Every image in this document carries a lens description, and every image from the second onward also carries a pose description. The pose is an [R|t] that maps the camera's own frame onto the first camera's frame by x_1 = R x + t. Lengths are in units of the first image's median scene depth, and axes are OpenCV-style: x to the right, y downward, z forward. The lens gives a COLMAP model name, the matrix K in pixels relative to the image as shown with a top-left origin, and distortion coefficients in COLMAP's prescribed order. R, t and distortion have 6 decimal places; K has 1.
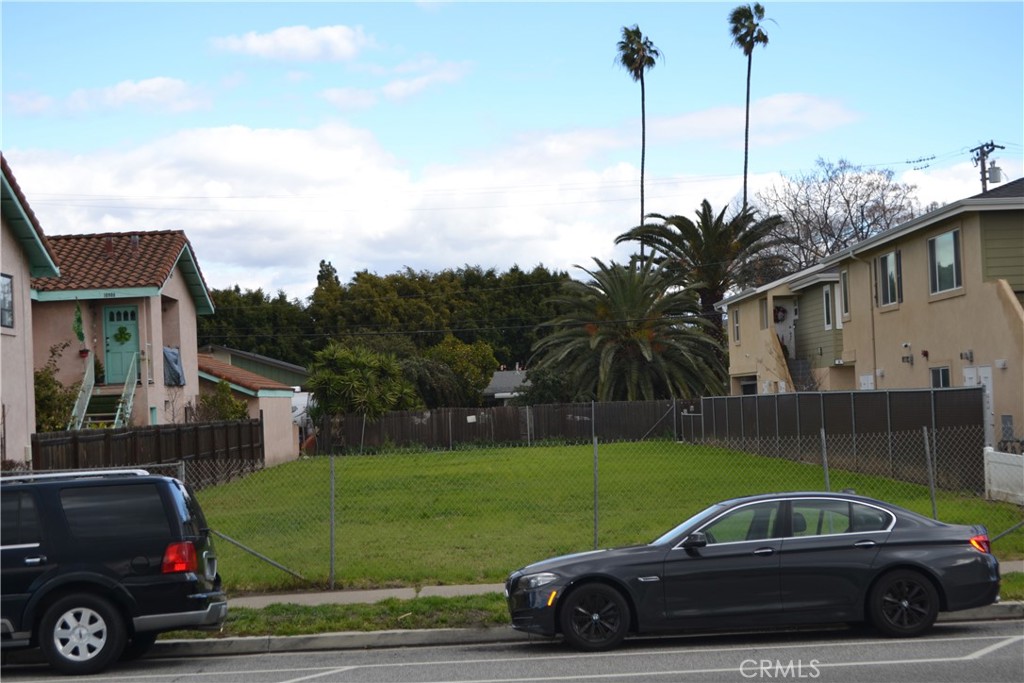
lens RADIAL K [[1628.3, 0, 512.0], [0, 1628.3, 341.5], [0, 0, 1]] dist [0.003891, 0.024125]
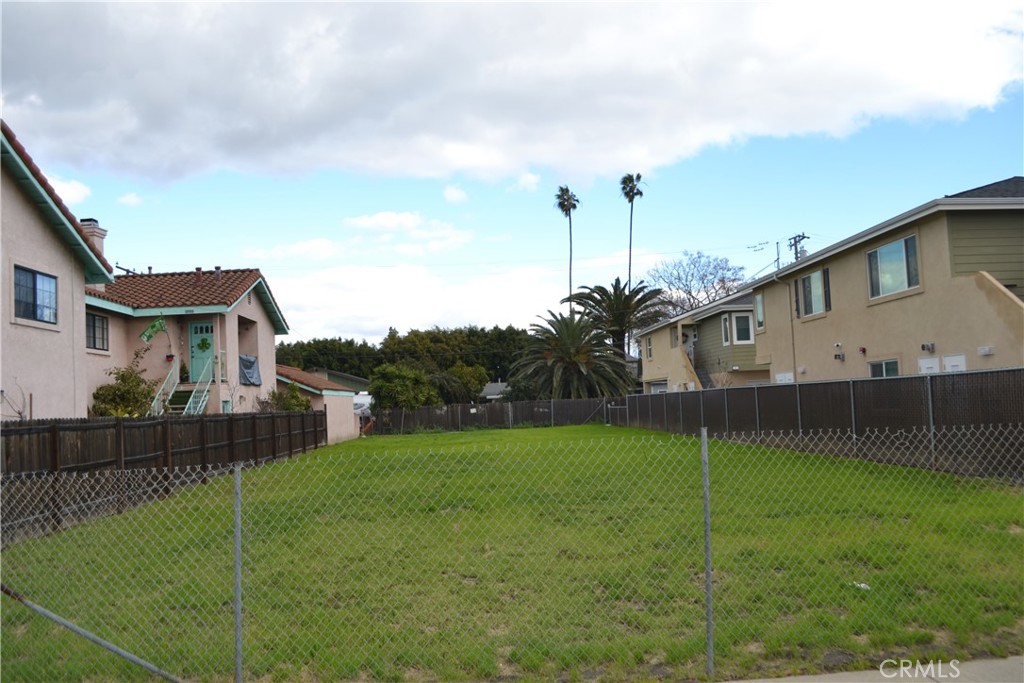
lens RADIAL K [[815.7, 0, 514.6], [0, 815.7, 363.1], [0, 0, 1]] dist [-0.080189, 0.013720]
pose [[0.999591, -0.002418, 0.028494, -0.007406], [0.002781, 0.999916, -0.012687, 0.012047], [-0.028461, 0.012761, 0.999513, 0.220351]]
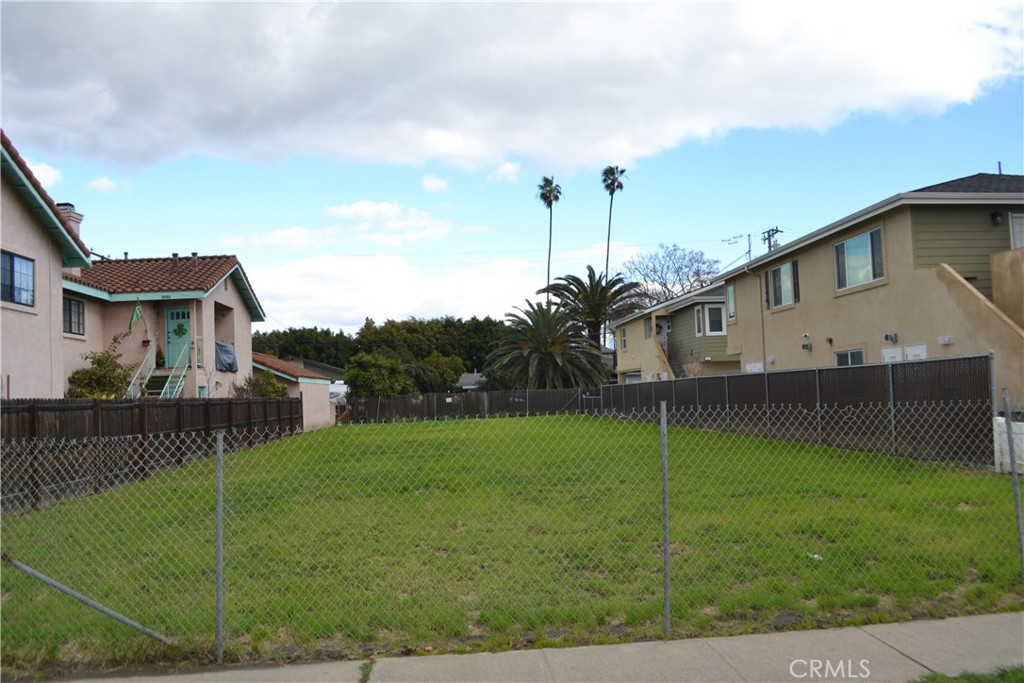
lens RADIAL K [[815.7, 0, 514.6], [0, 815.7, 363.1], [0, 0, 1]] dist [-0.080189, 0.013720]
pose [[0.998357, 0.005186, 0.057071, -0.006795], [-0.005033, 0.999983, -0.002824, 0.013969], [-0.057085, 0.002532, 0.998366, 0.215482]]
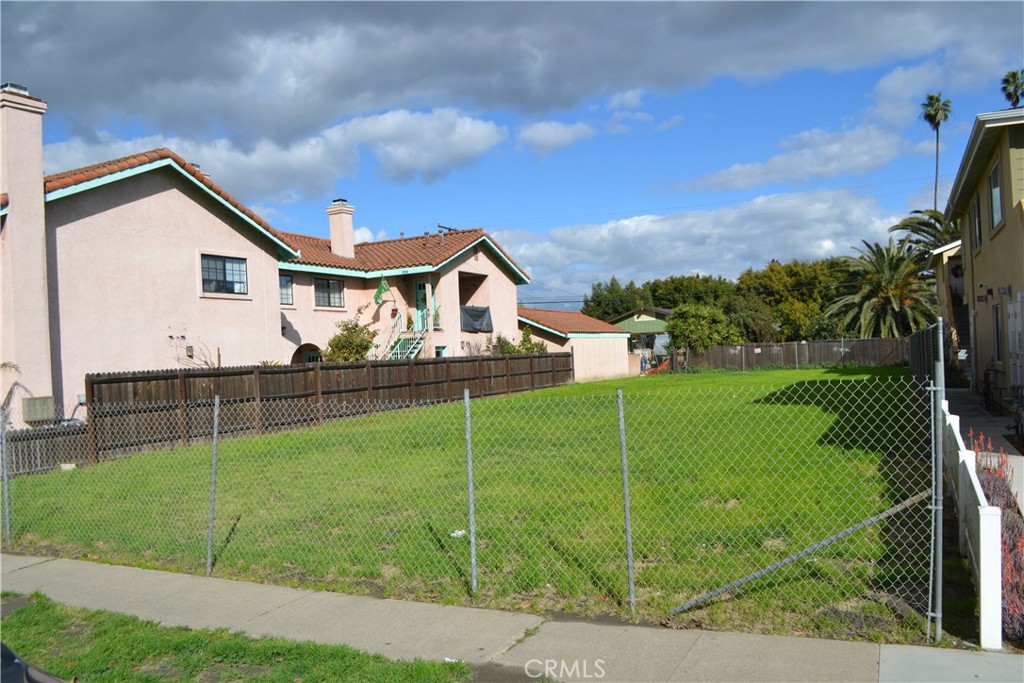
lens RADIAL K [[815.7, 0, 514.6], [0, 815.7, 363.1], [0, 0, 1]] dist [-0.080189, 0.013720]
pose [[0.891918, 0.005510, -0.452164, 0.110153], [0.025215, 0.997764, 0.061896, 0.006831], [0.451494, -0.066607, 0.889785, 0.221836]]
